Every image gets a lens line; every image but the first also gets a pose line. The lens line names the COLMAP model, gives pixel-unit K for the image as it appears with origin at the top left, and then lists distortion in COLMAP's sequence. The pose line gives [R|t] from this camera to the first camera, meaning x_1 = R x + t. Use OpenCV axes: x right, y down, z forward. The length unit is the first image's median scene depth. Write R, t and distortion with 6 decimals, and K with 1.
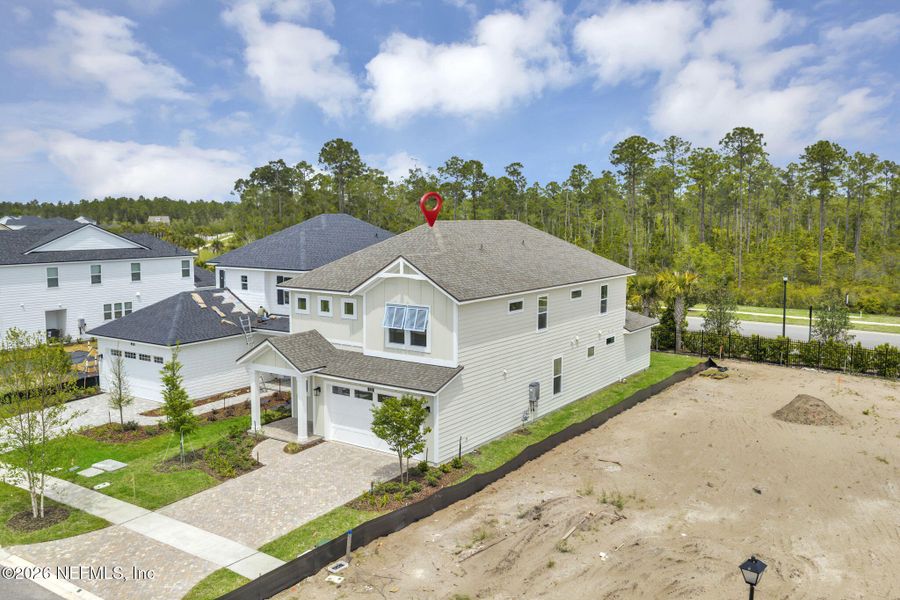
lens RADIAL K [[744.3, 0, 449.1], [0, 744.3, 300.1], [0, 0, 1]] dist [0.018839, -0.014366]
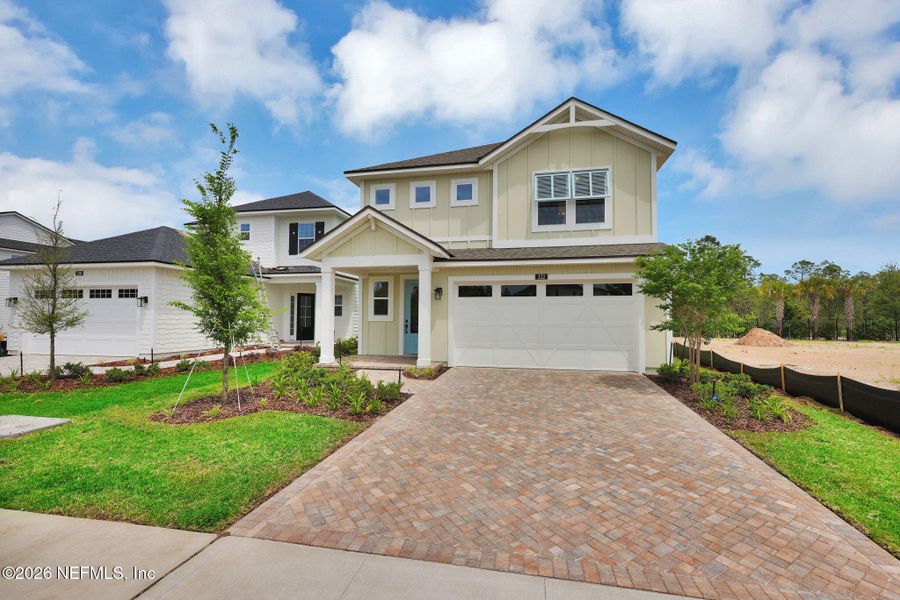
lens RADIAL K [[386.5, 0, 454.5], [0, 386.5, 310.4], [0, 0, 1]] dist [-0.001772, 0.001146]
pose [[0.921535, 0.013437, 0.388062, -0.300524], [0.038708, 0.991244, -0.126243, 0.183244], [-0.386361, 0.131358, 0.912946, 0.675903]]
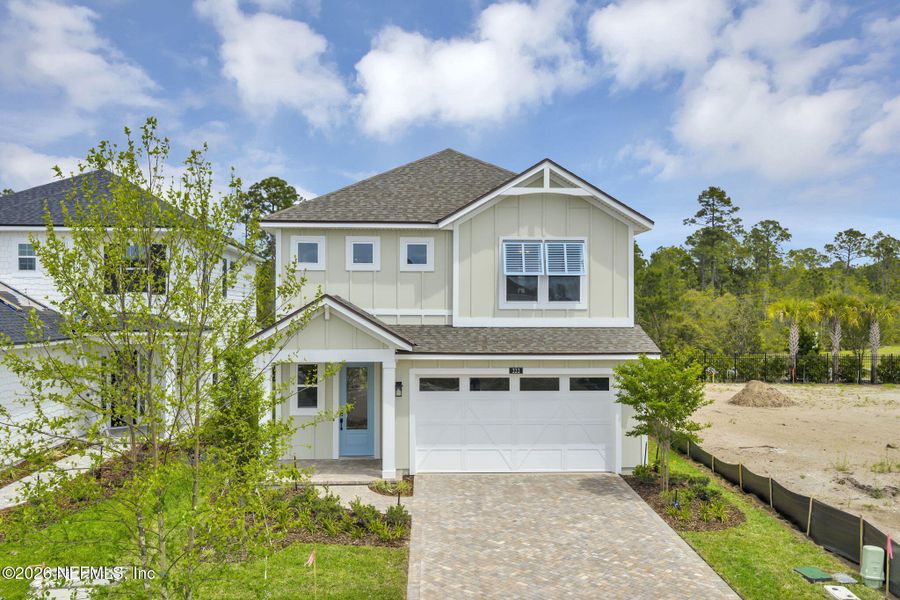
lens RADIAL K [[795.4, 0, 452.8], [0, 795.4, 320.5], [0, 0, 1]] dist [0.017752, -0.015194]
pose [[0.790450, -0.004112, 0.612513, -0.521016], [0.067772, 0.994425, -0.080785, 0.122280], [-0.608766, 0.105368, 0.786322, 0.486545]]
